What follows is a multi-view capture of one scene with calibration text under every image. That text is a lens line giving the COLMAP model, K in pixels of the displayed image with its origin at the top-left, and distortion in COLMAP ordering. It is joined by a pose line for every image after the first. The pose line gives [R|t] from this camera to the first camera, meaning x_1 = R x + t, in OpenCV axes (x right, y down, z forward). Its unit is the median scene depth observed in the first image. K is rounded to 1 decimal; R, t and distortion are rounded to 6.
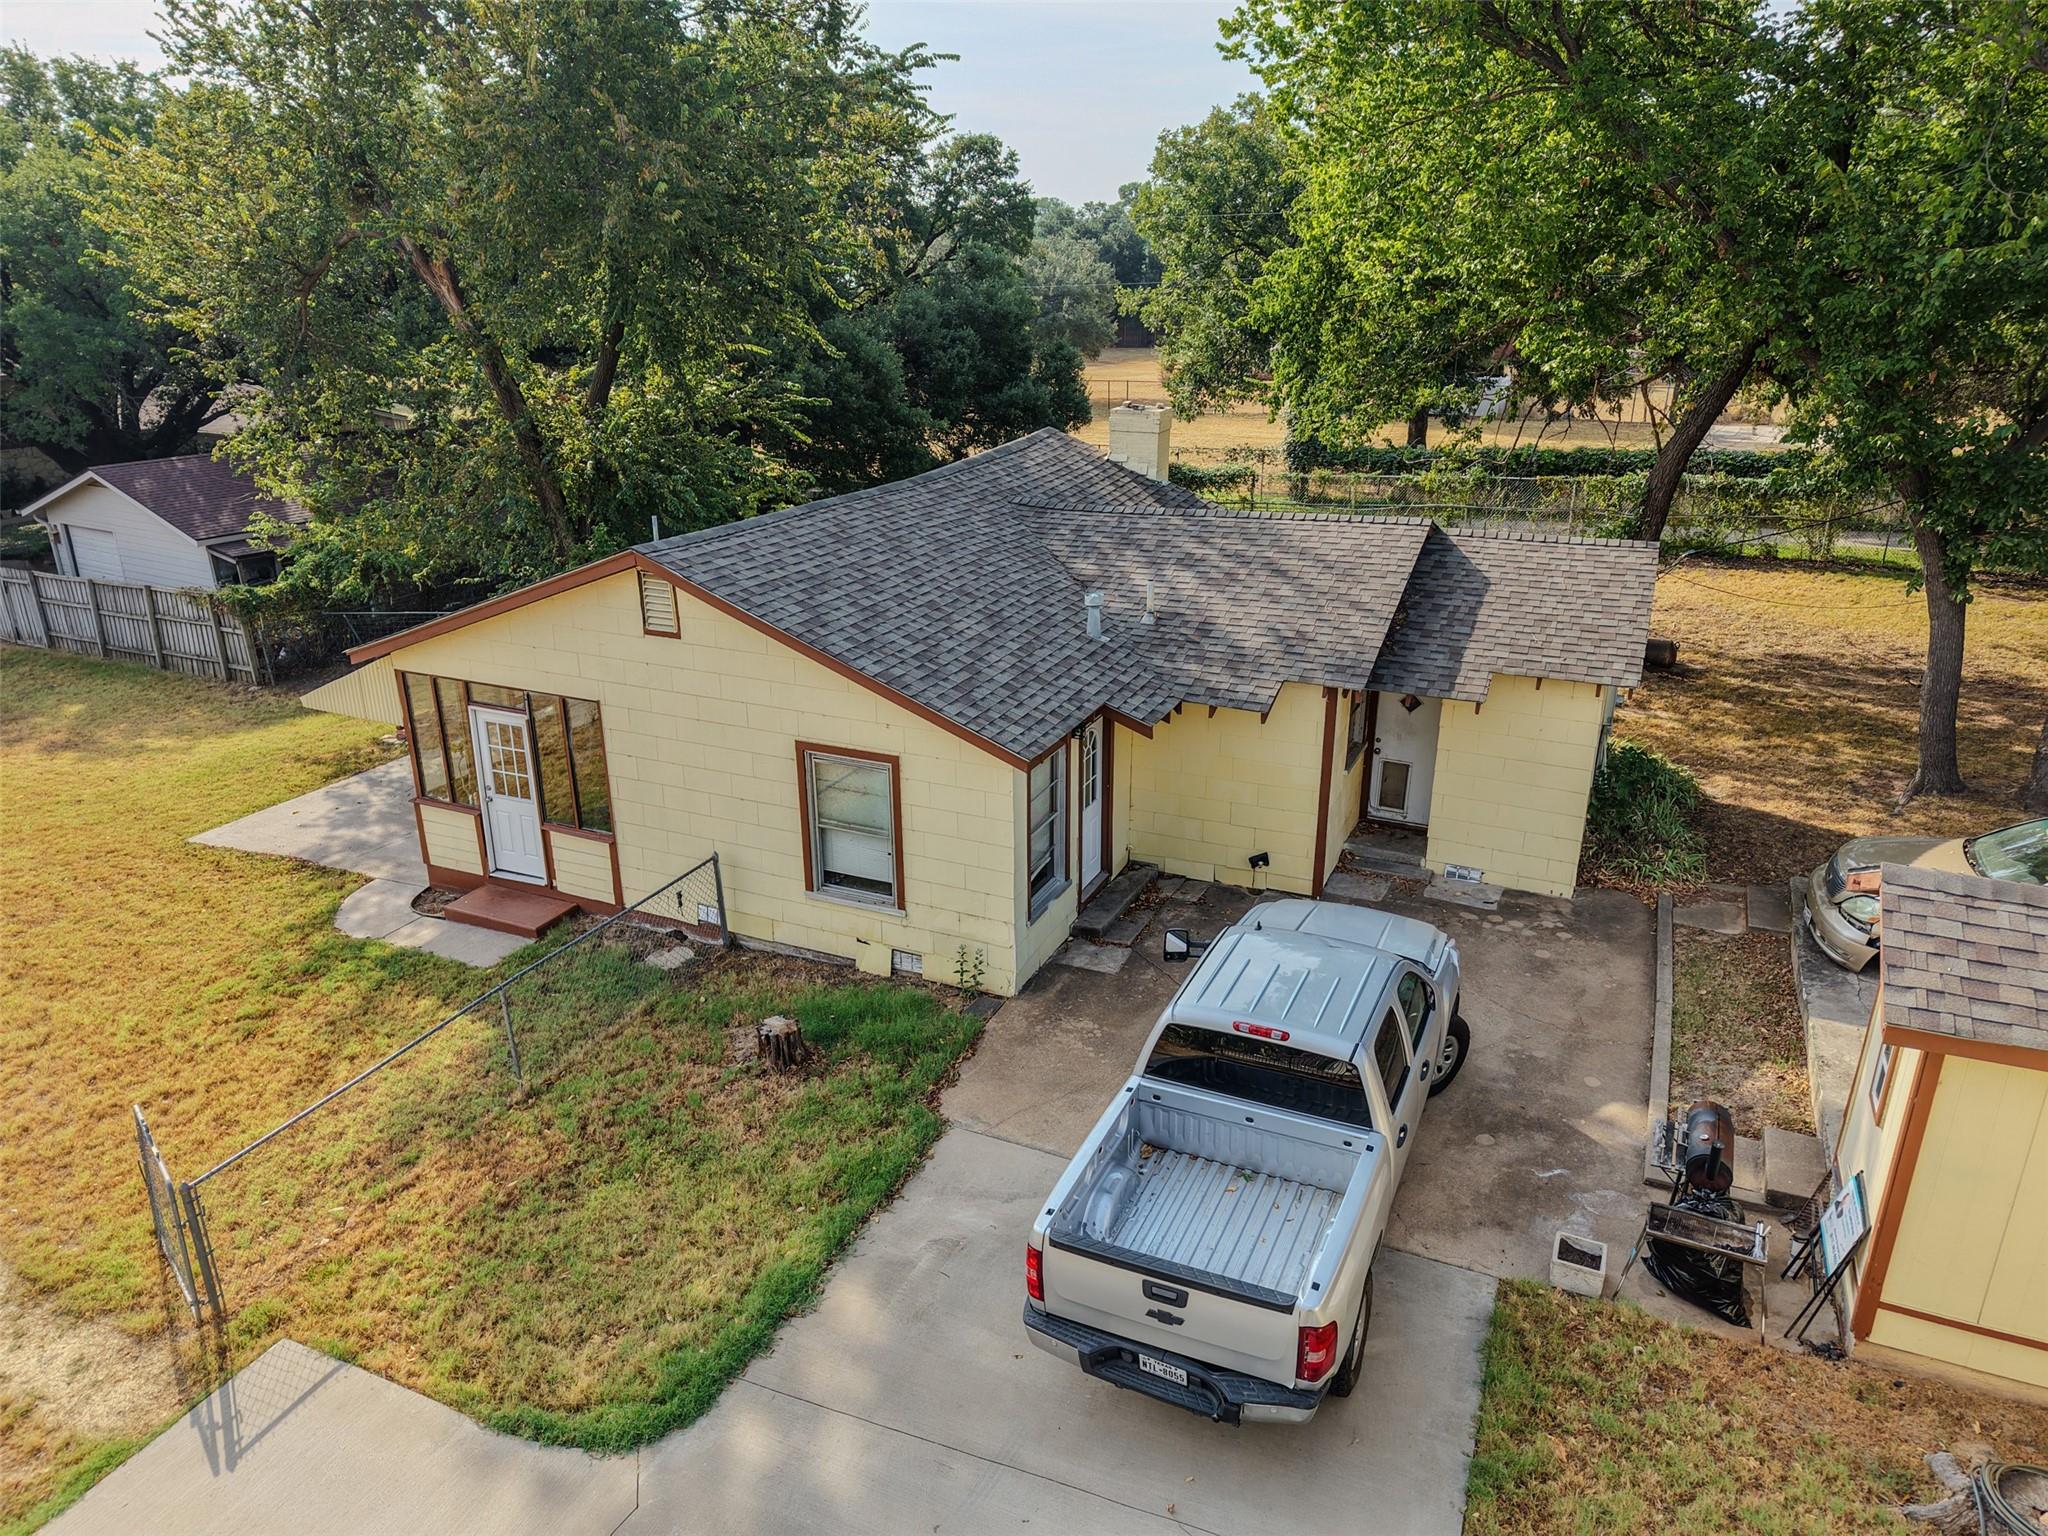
lens RADIAL K [[1356.8, 0, 1025.9], [0, 1356.8, 790.8], [0, 0, 1]] dist [0.003541, -0.001764]
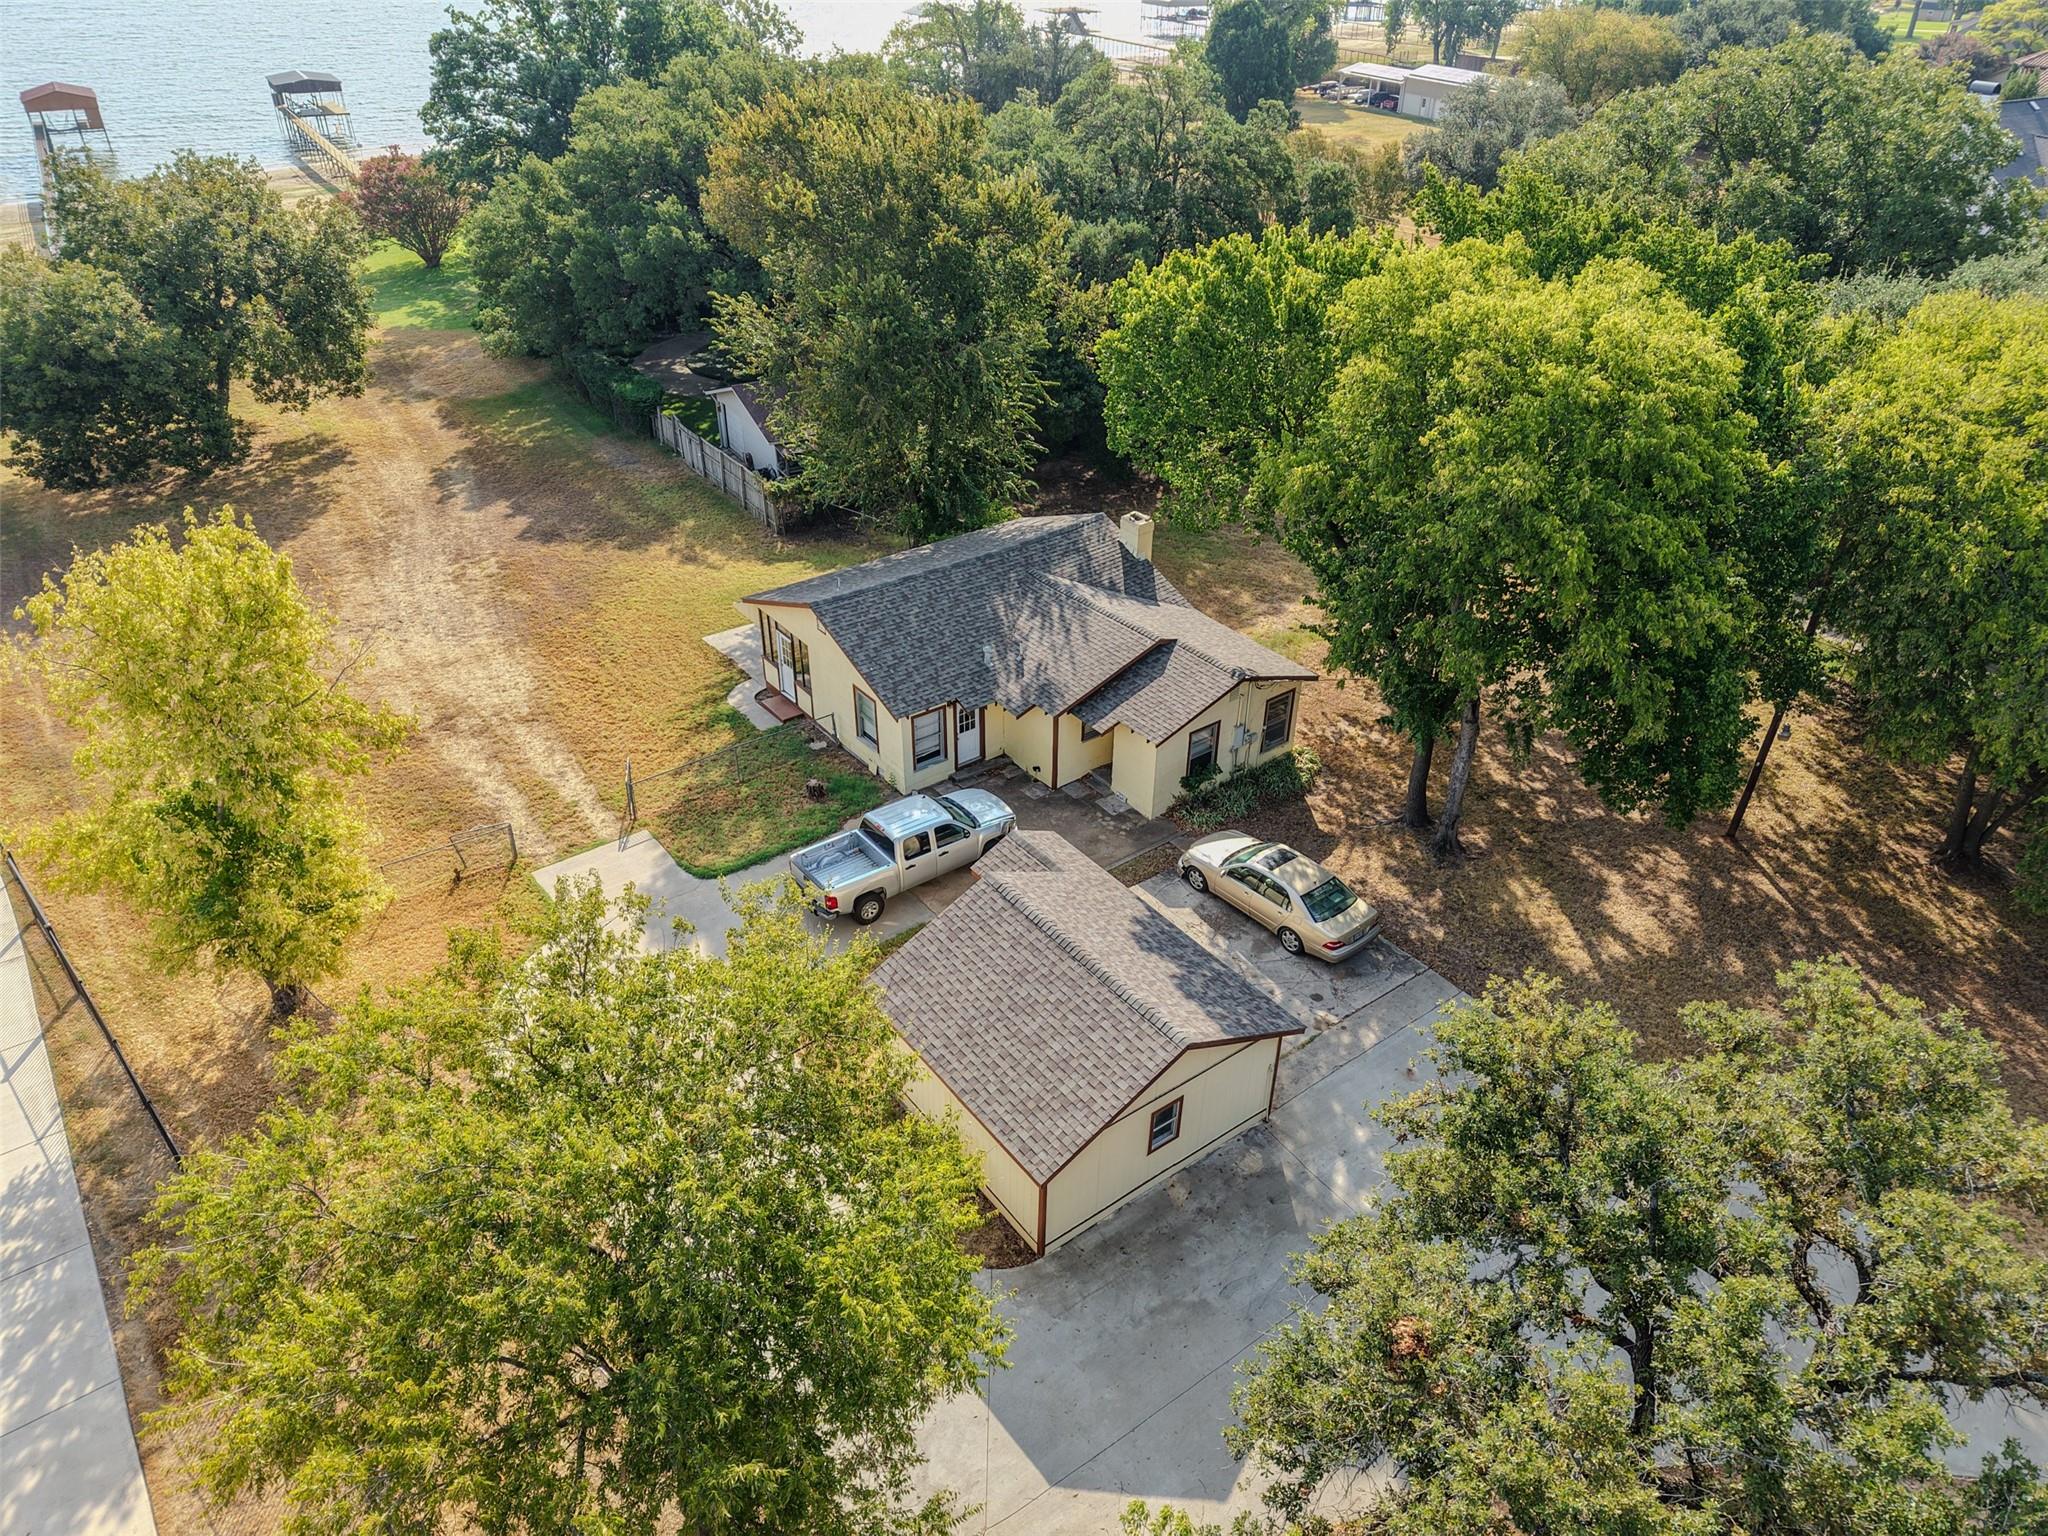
lens RADIAL K [[1356.8, 0, 1025.9], [0, 1356.8, 790.8], [0, 0, 1]] dist [0.003541, -0.001764]
pose [[0.873784, 0.274294, -0.401577, 1.164886], [-0.182462, 0.950342, 0.252108, -0.526756], [0.450787, -0.147016, 0.880442, -1.142021]]
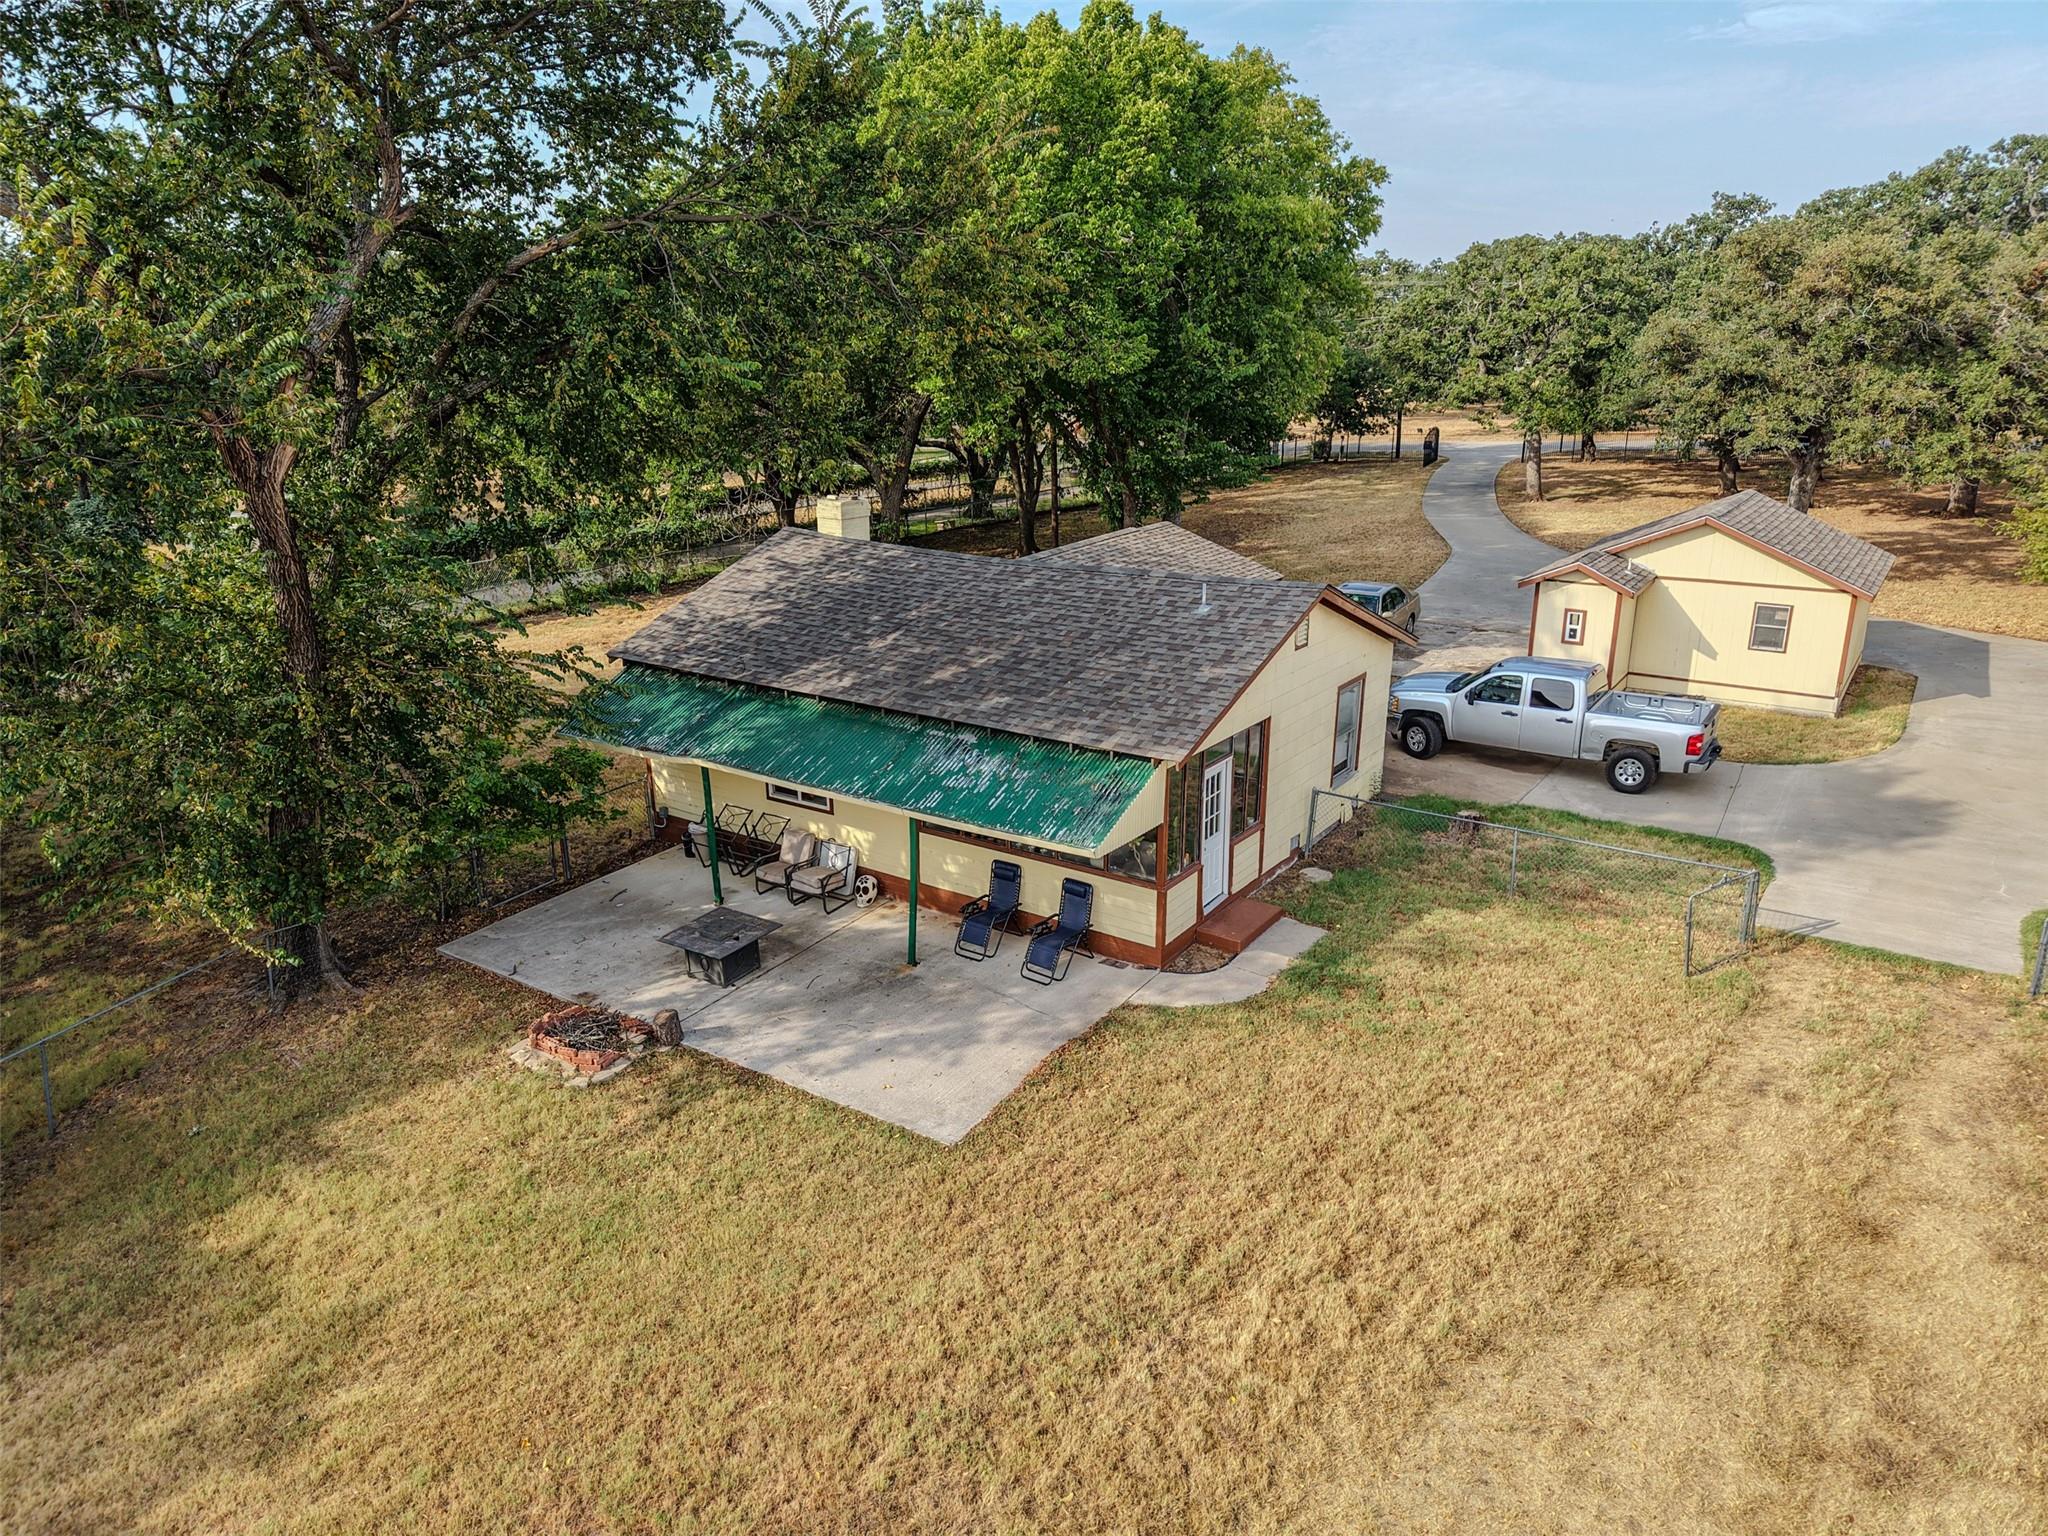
lens RADIAL K [[1356.8, 0, 1025.9], [0, 1356.8, 790.8], [0, 0, 1]] dist [0.003541, -0.001764]
pose [[0.179060, -0.309399, 0.933922, -1.561172], [0.365461, 0.902259, 0.228840, -0.375604], [-0.913442, 0.300336, 0.274632, 0.845585]]
